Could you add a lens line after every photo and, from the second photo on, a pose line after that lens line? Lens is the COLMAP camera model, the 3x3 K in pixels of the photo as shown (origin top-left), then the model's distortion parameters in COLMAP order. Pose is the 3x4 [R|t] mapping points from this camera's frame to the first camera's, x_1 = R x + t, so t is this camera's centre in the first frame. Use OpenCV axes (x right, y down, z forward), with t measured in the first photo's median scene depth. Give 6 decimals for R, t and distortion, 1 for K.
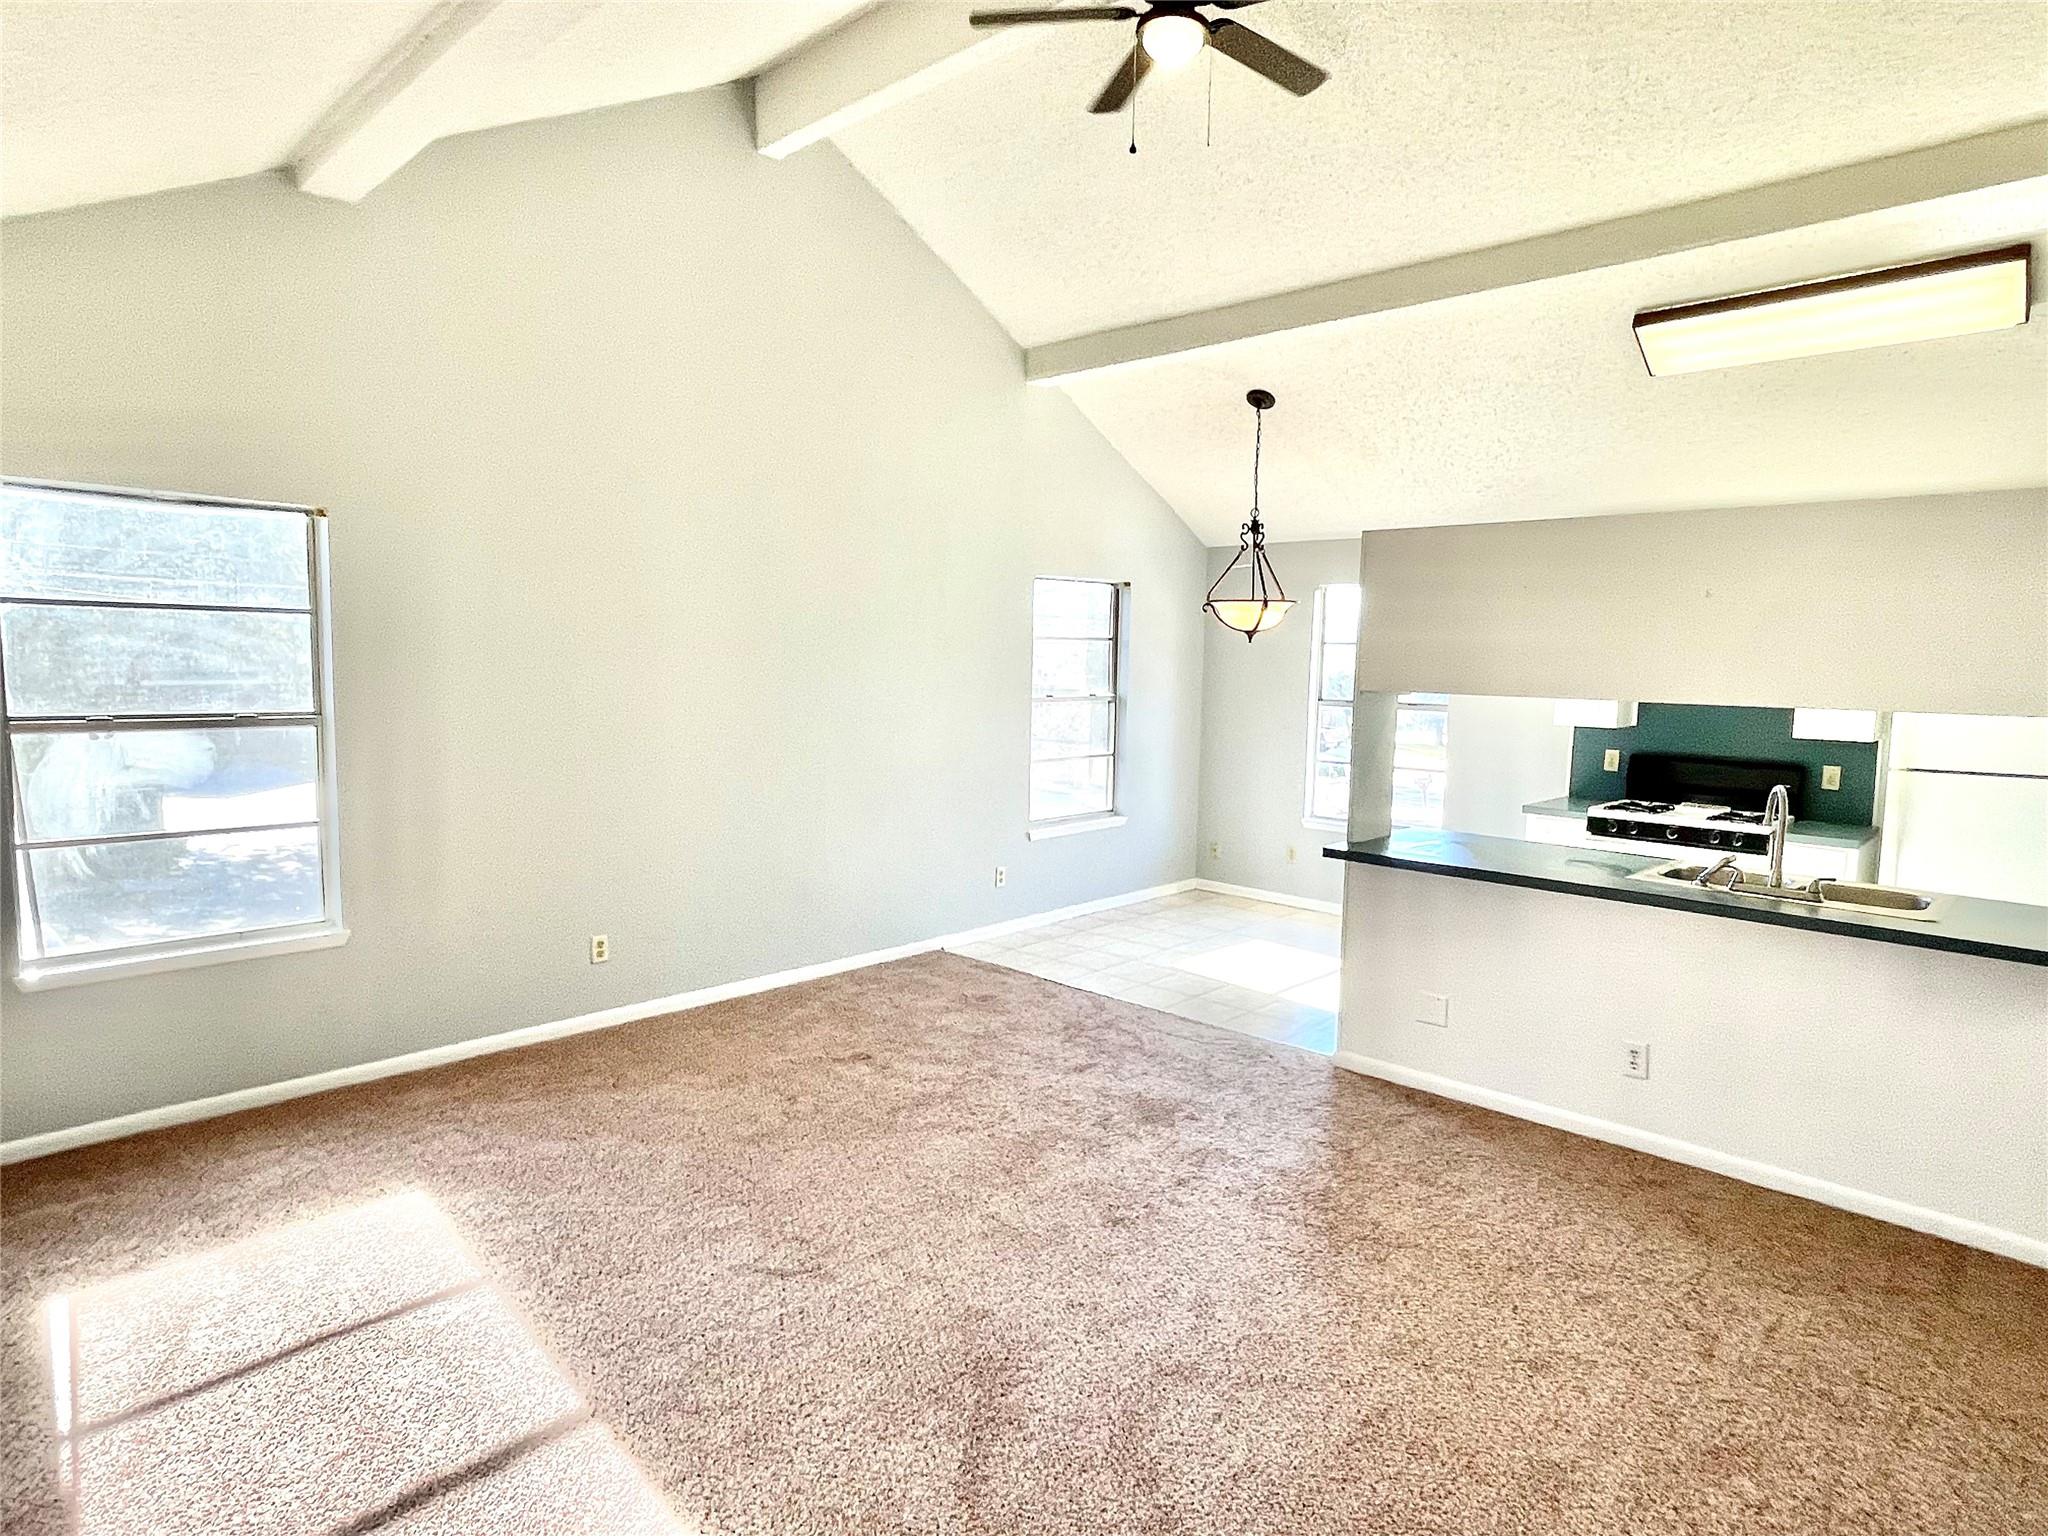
lens RADIAL K [[1176.2, 0, 1017.0], [0, 1176.2, 779.2], [0, 0, 1]] dist [0.008121, 0.001010]
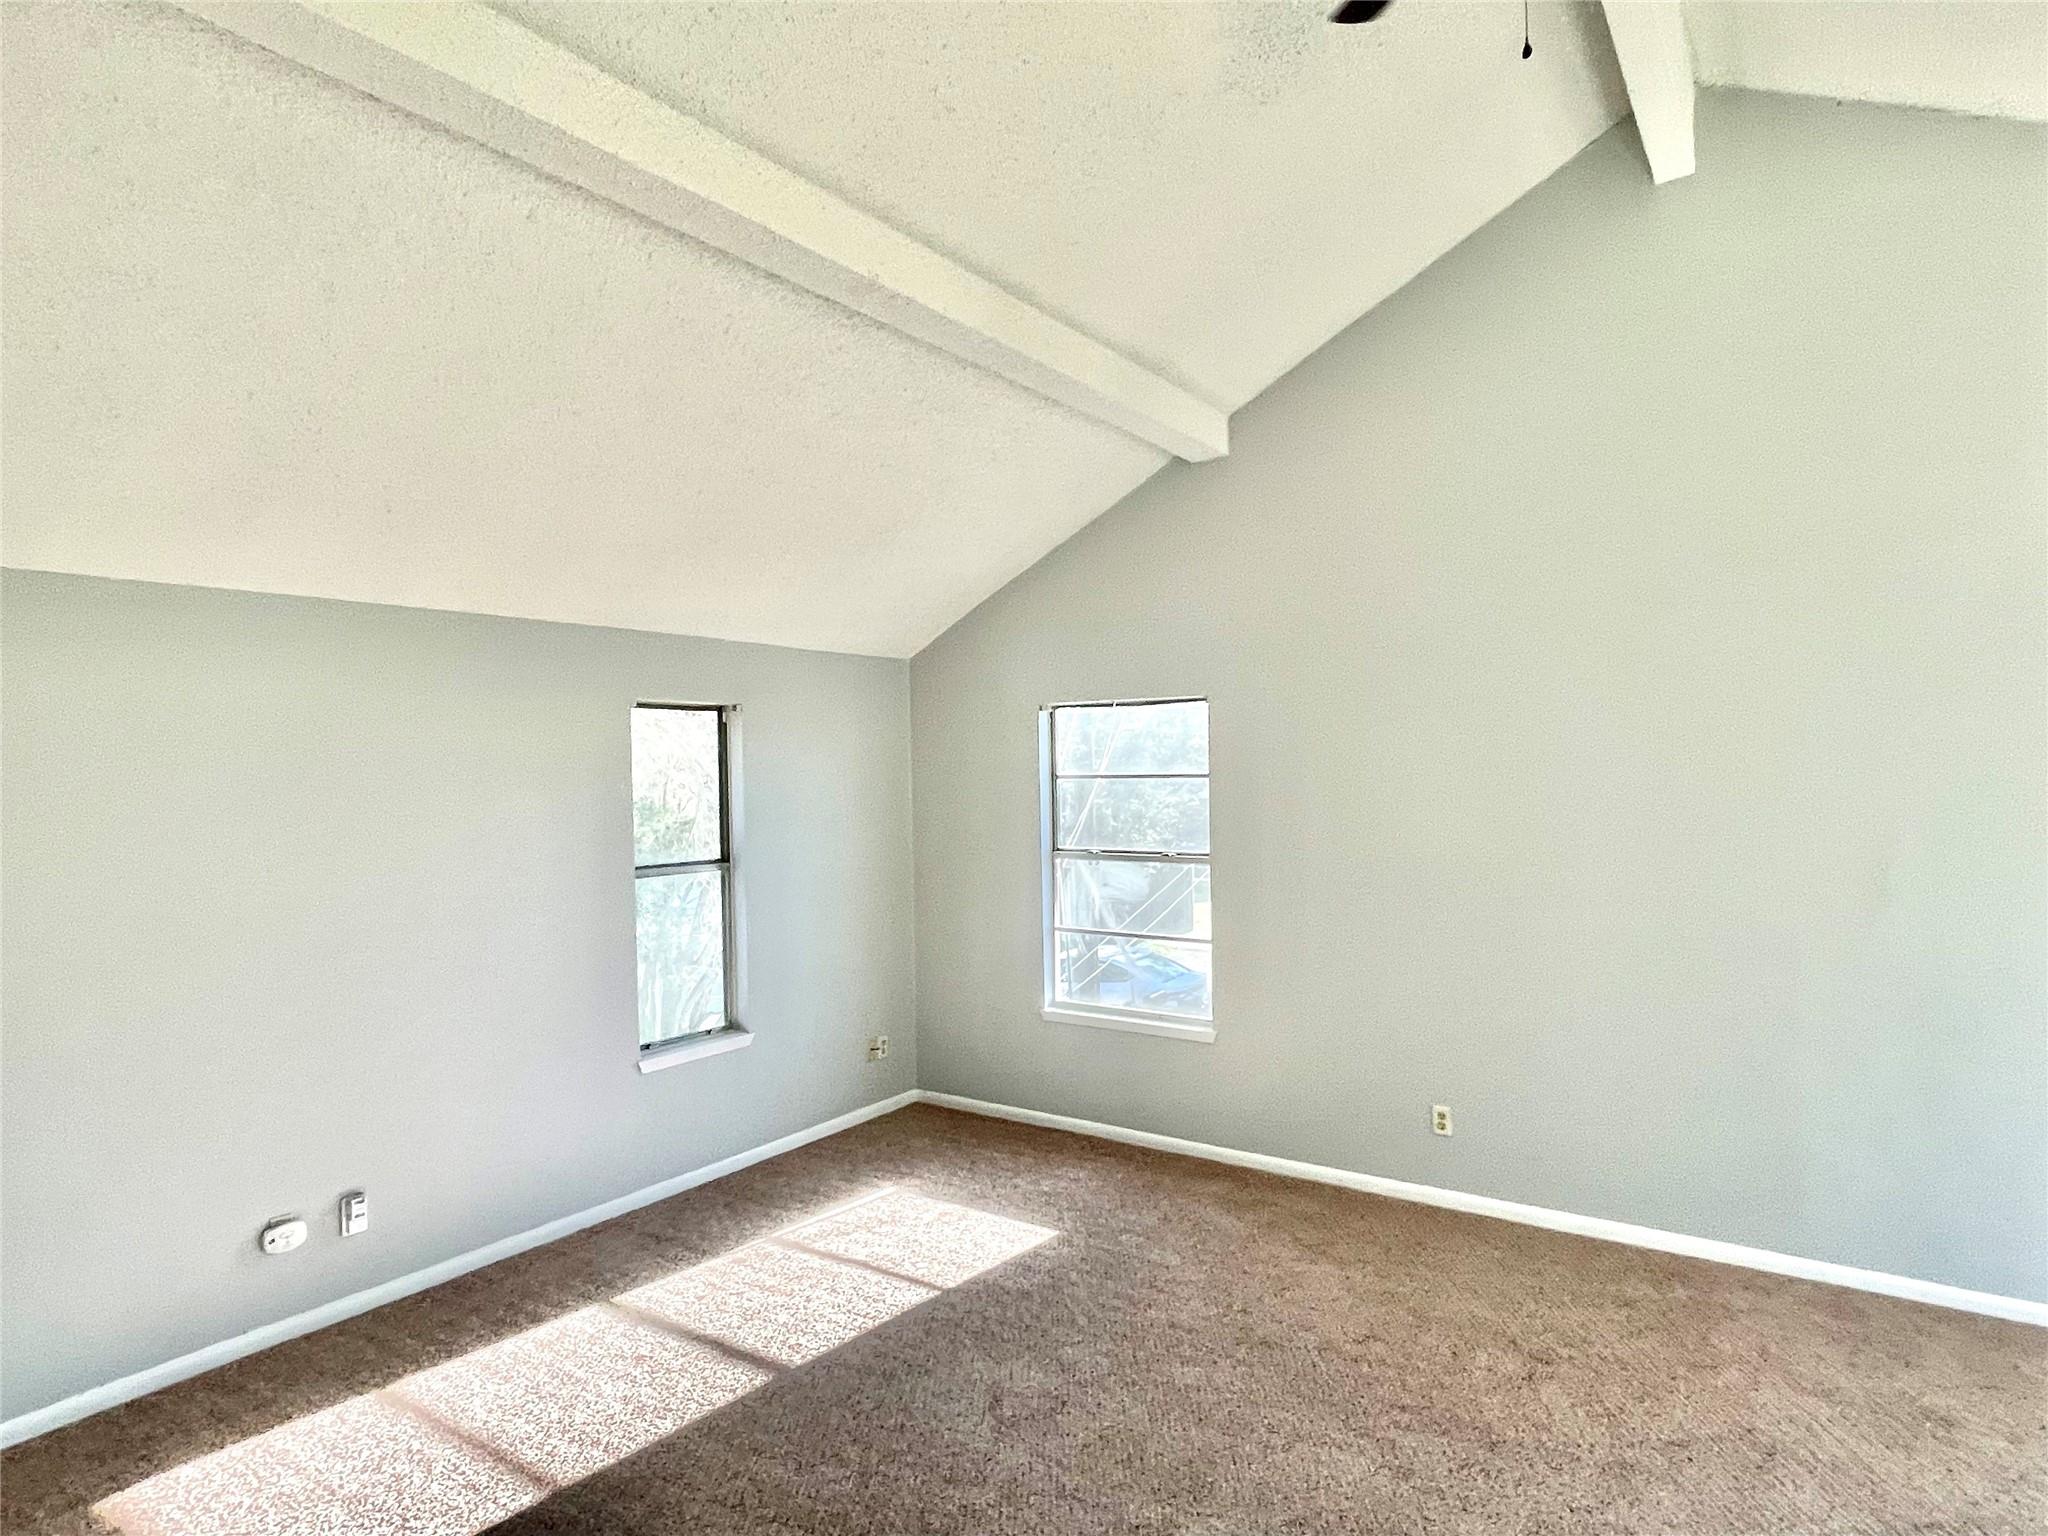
lens RADIAL K [[1176.2, 0, 1028.5], [0, 1176.2, 760.0], [0, 0, 1]] dist [0.008121, 0.001010]
pose [[0.164717, -0.022472, -0.986085, 0.579757], [-0.094947, 0.994736, -0.038529, -0.082937], [0.981760, 0.099972, 0.161717, 0.537140]]
